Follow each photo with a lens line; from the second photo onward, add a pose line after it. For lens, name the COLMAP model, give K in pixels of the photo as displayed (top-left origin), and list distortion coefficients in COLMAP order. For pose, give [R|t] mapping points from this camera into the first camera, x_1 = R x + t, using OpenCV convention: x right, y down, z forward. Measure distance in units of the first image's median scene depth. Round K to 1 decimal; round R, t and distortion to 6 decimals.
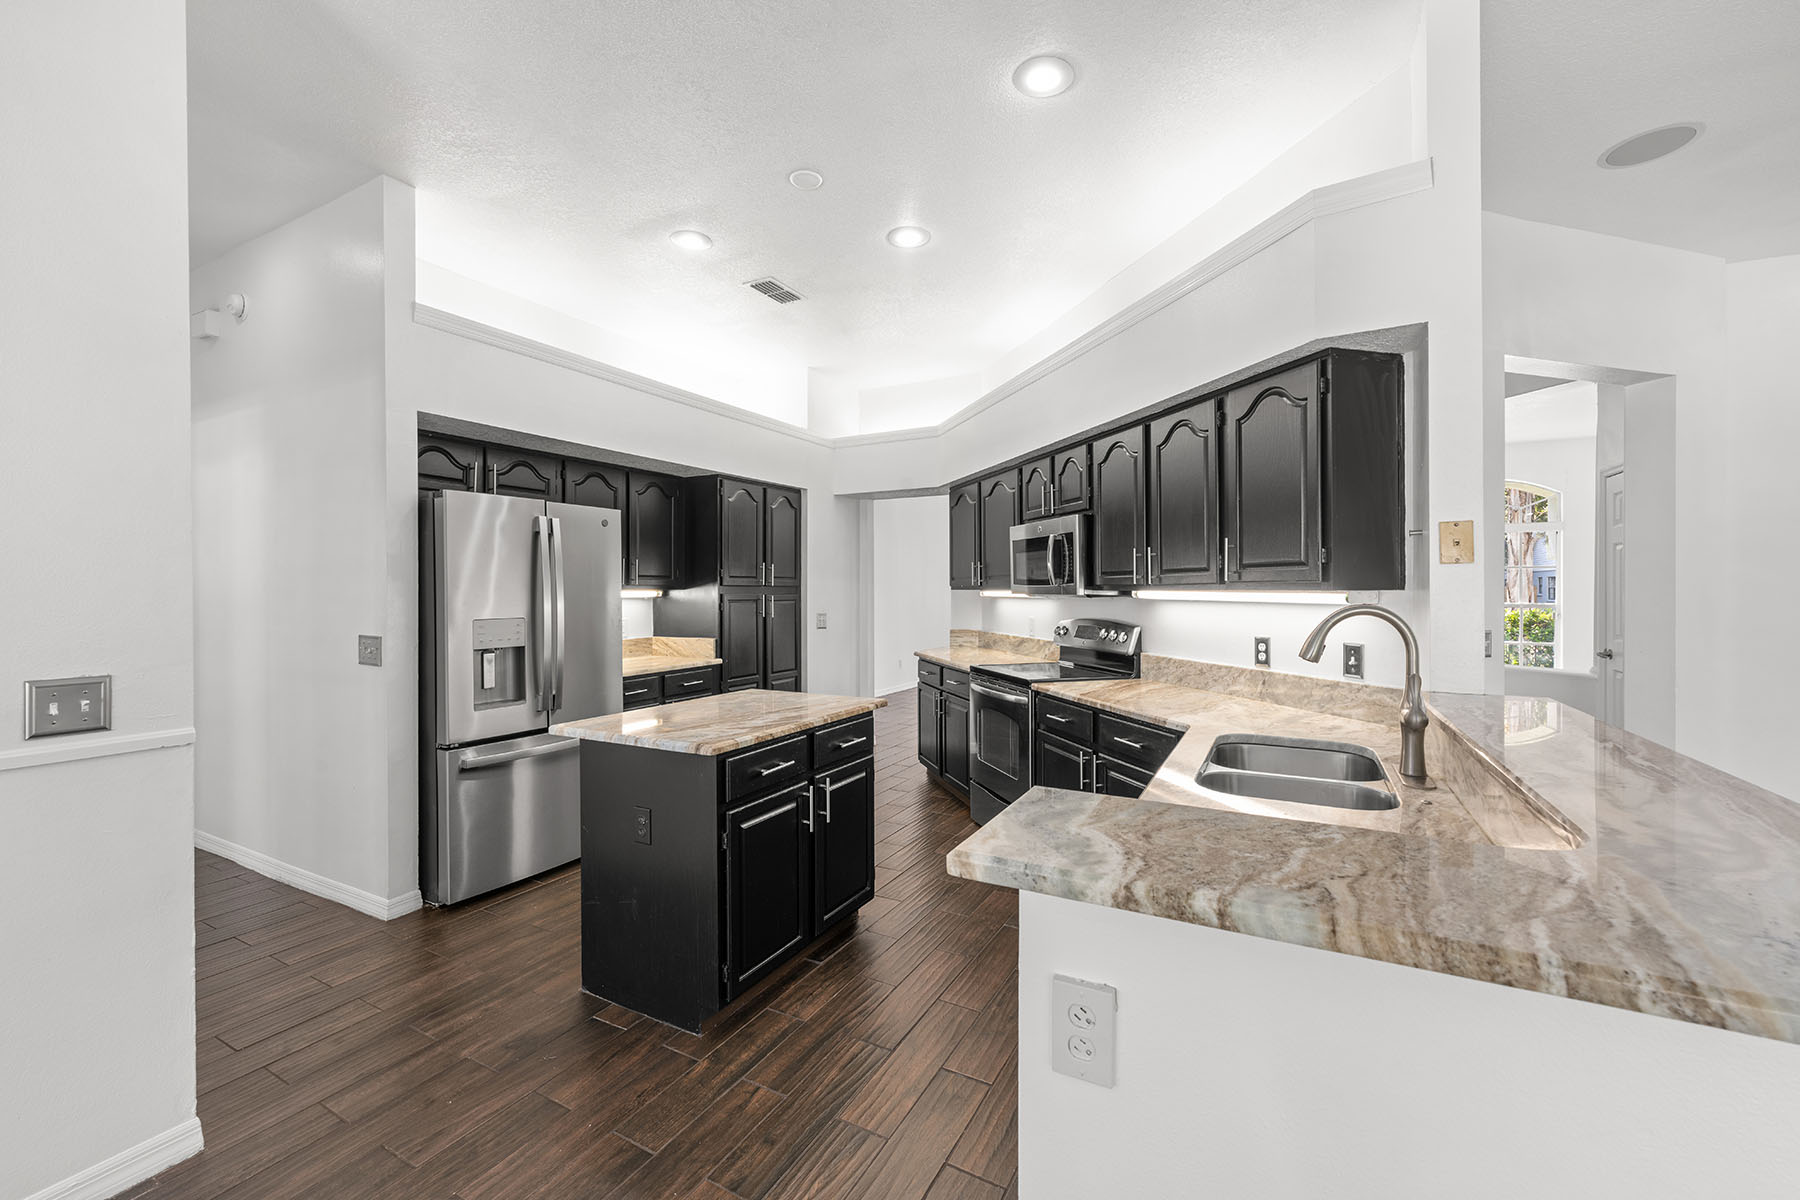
lens RADIAL K [[724.0, 0, 900.2], [0, 724.0, 600.5], [0, 0, 1]] dist [-0.007125, 0.001139]
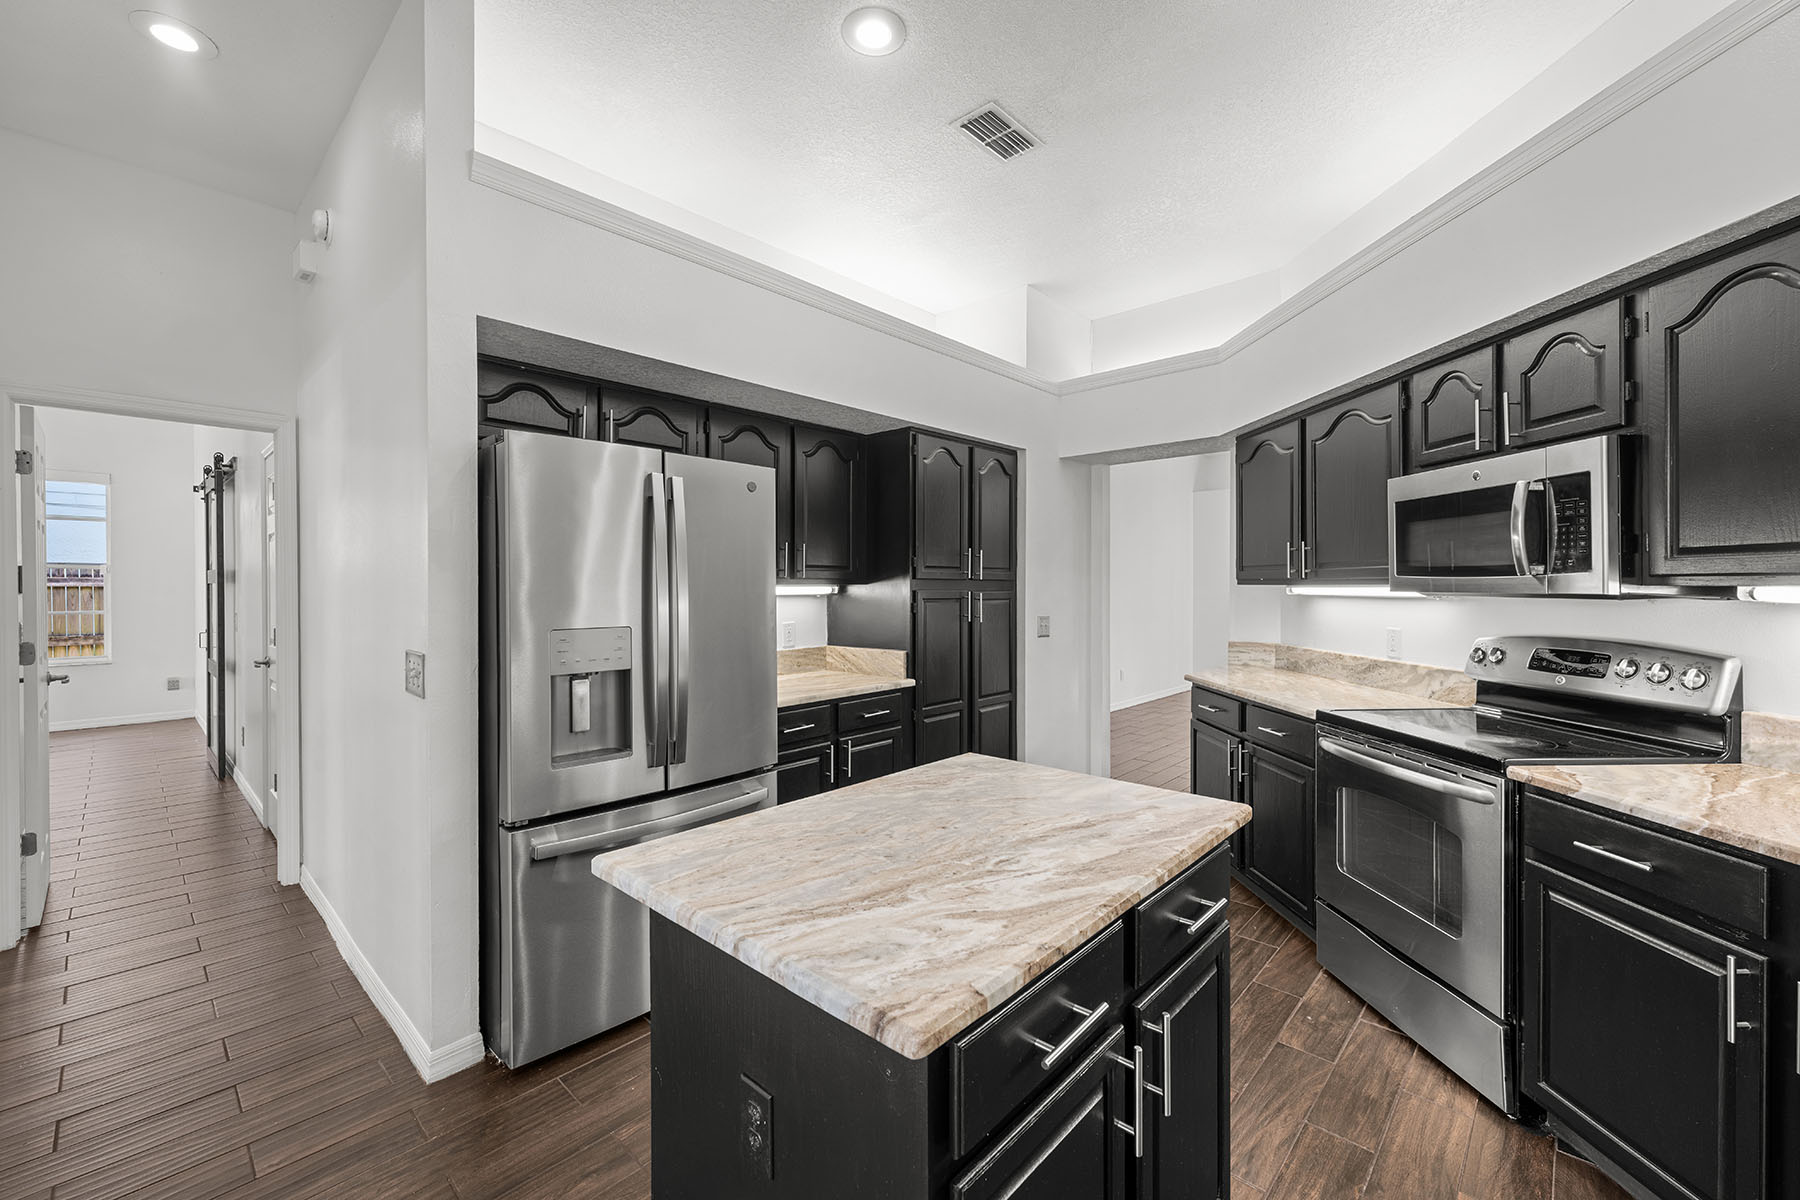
lens RADIAL K [[724.0, 0, 897.1], [0, 724.0, 594.4], [0, 0, 1]] dist [-0.007125, 0.001139]
pose [[0.967877, 0.002927, -0.251408, -0.090441], [-0.003346, 0.999994, -0.001239, -0.004603], [0.251402, 0.002041, 0.967881, 0.325475]]
